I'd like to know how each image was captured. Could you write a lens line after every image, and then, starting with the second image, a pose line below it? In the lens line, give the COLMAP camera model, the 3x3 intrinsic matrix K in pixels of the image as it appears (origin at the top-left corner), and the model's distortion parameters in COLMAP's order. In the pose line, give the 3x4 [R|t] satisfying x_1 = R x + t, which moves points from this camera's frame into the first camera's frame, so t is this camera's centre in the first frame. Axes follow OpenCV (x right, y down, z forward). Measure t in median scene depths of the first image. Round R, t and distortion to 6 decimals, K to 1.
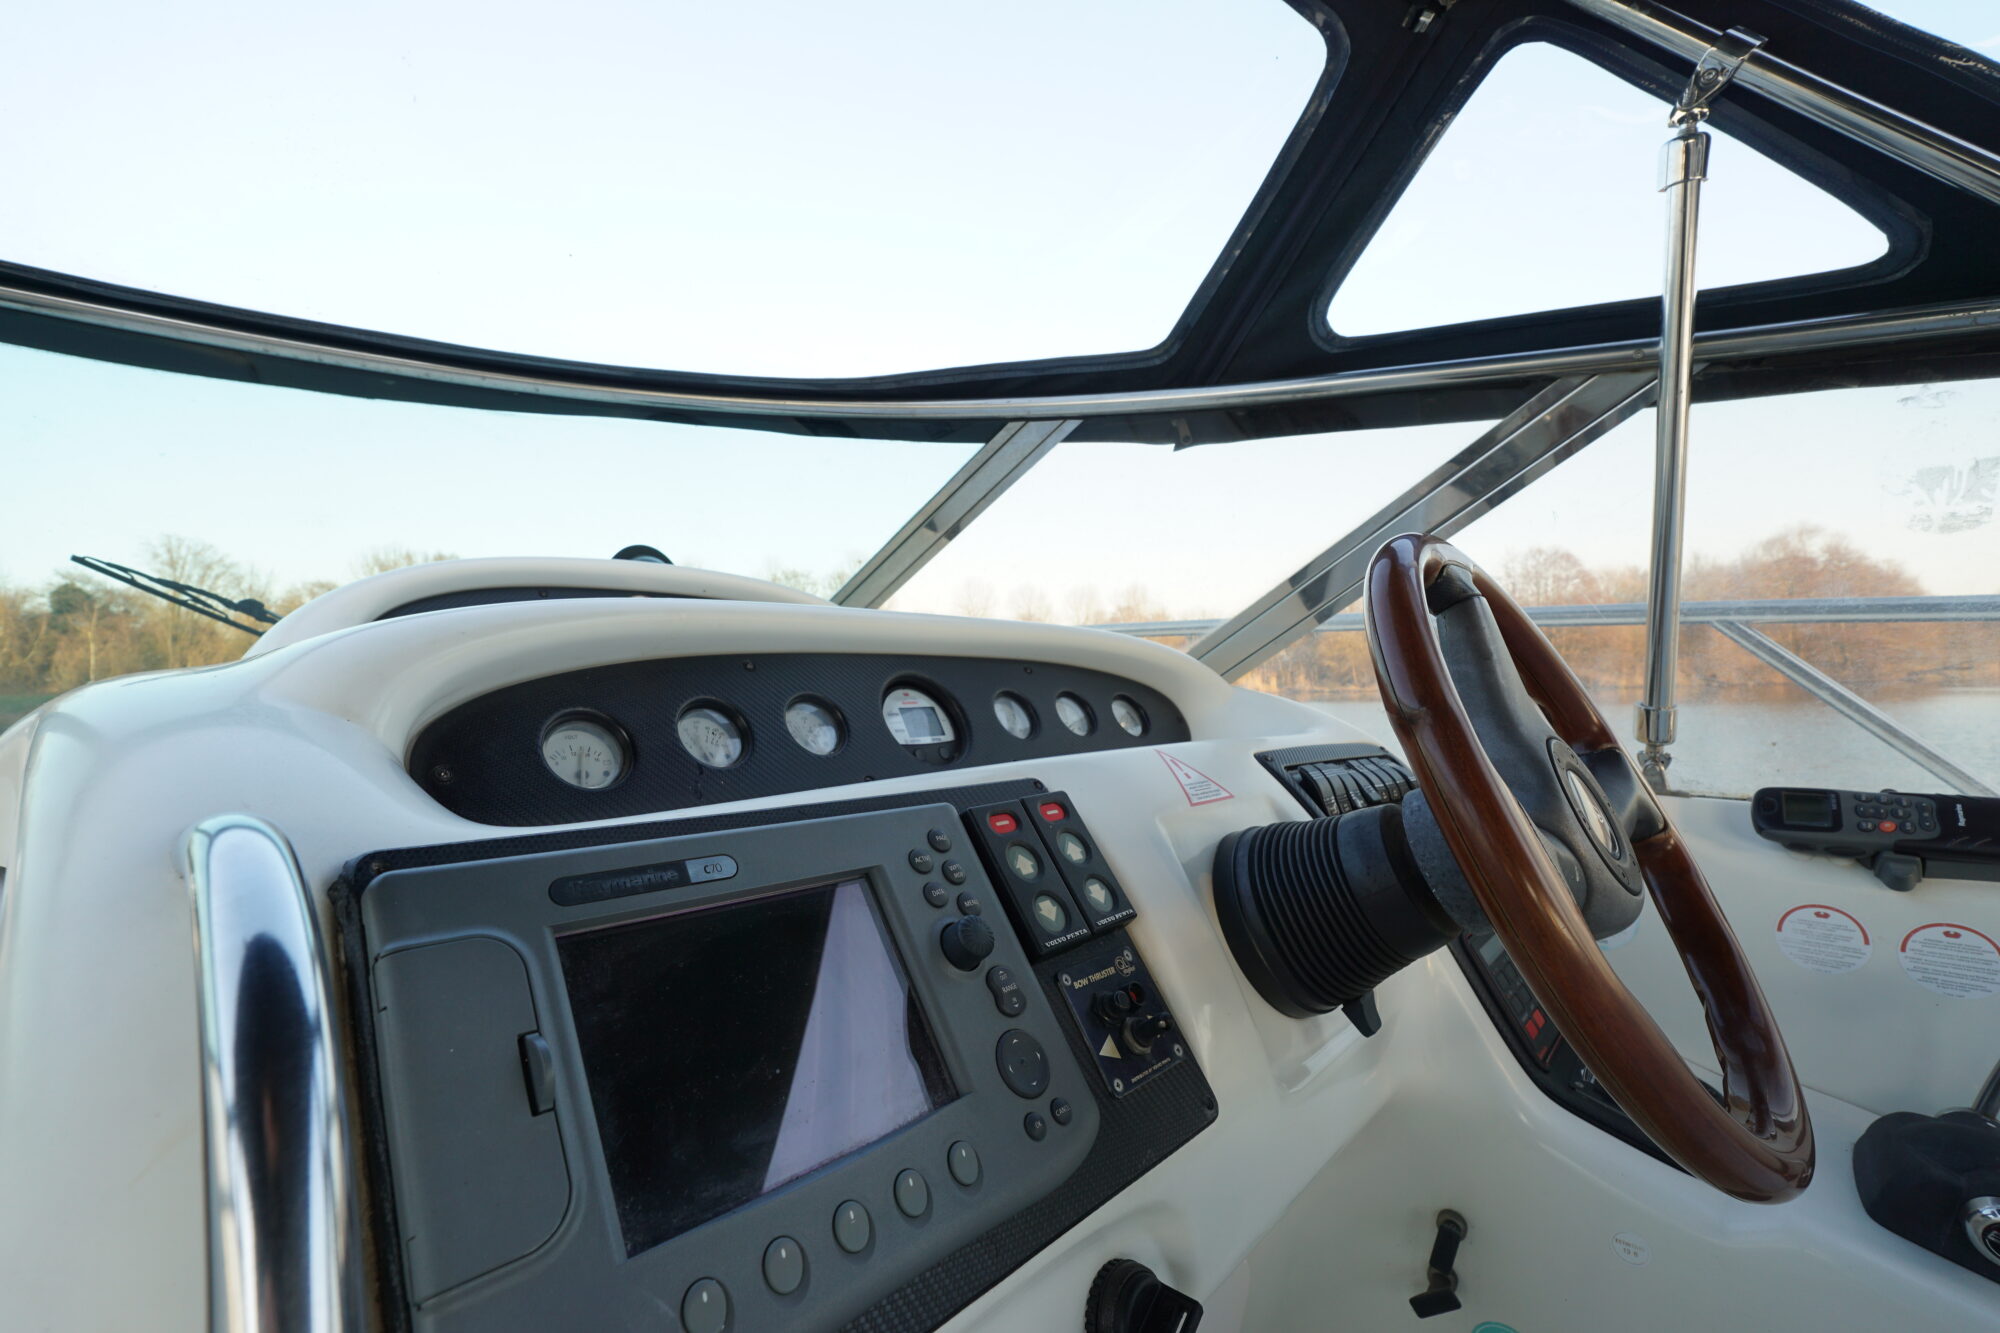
lens RADIAL K [[857.3, 0, 997.4], [0, 857.3, 664.1], [0, 0, 1]] dist [-0.013075, 0.008125]
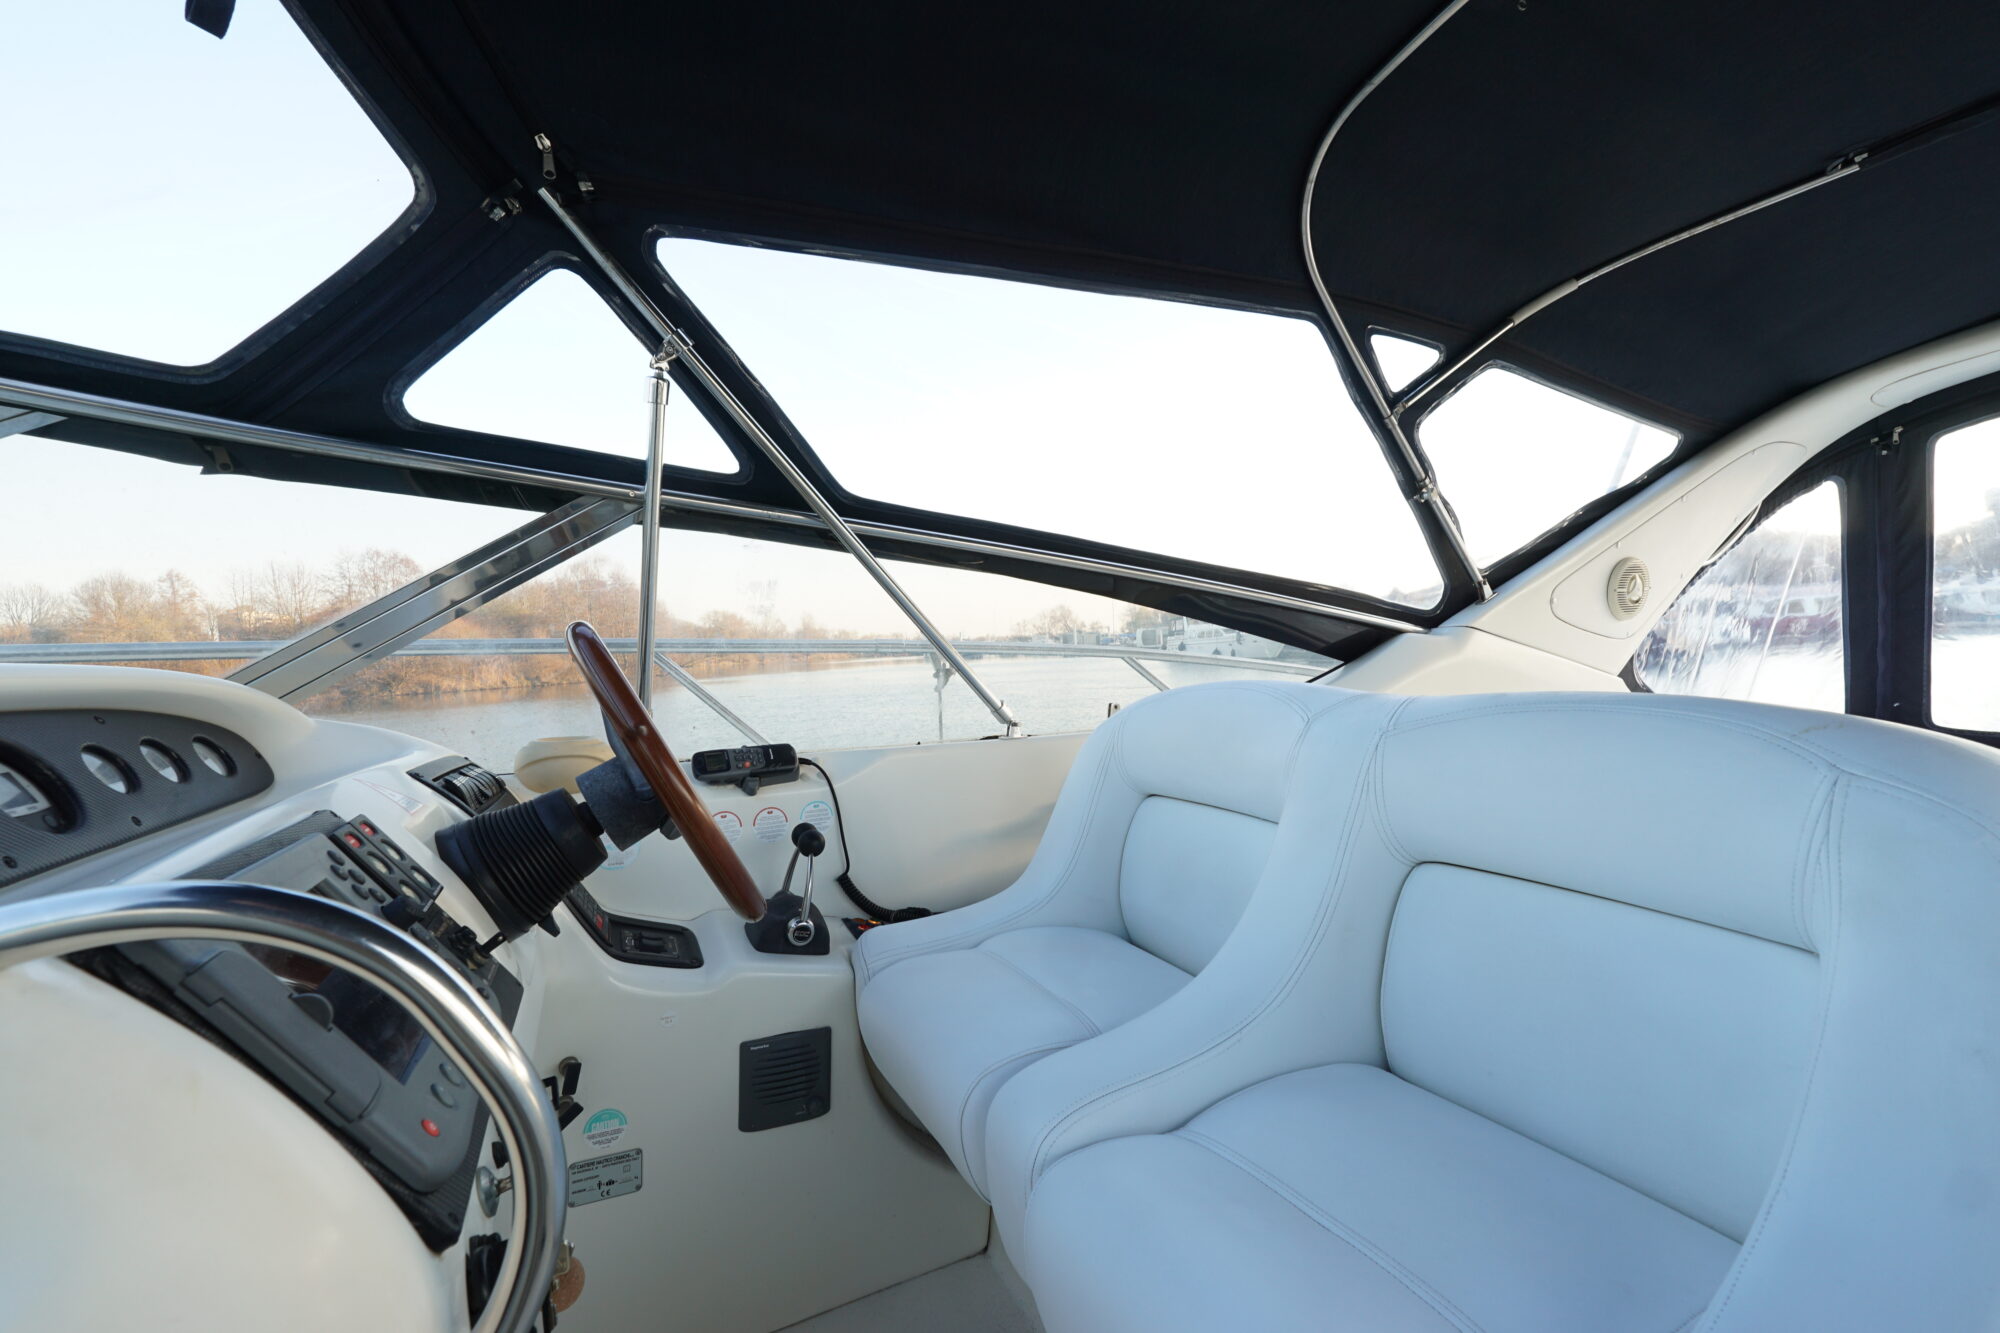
lens RADIAL K [[857.3, 0, 997.4], [0, 857.3, 664.1], [0, 0, 1]] dist [-0.013075, 0.008125]
pose [[0.362966, -0.018102, 0.931626, -0.565229], [0.022139, 0.999697, 0.010800, -0.047952], [-0.931539, 0.016705, 0.363257, -0.249559]]
